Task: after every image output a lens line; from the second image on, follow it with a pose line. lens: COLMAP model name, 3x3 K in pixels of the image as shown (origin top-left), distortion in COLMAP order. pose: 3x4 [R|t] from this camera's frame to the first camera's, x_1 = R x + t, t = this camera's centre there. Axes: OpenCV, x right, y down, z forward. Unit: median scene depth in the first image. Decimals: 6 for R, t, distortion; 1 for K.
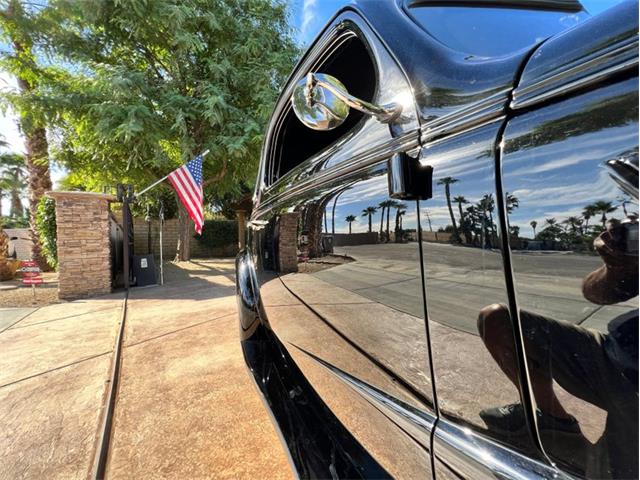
lens RADIAL K [[255.1, 0, 320.0], [0, 255.1, 240.0], [0, 0, 1]] dist [-0.004642, 0.000105]
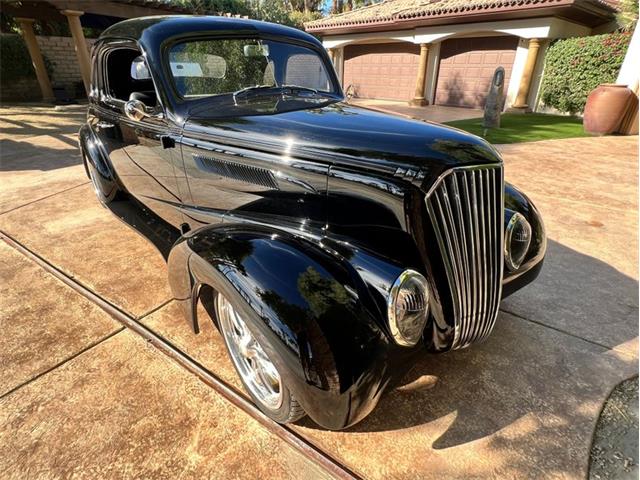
lens RADIAL K [[341.4, 0, 319.4], [0, 341.4, 242.7], [0, 0, 1]] dist [-0.007199, -0.000403]
pose [[0.938914, -0.116419, 0.323862, 0.117211], [-0.043127, 0.893826, 0.446334, -0.217329], [-0.341438, -0.433037, 0.834206, -0.796969]]
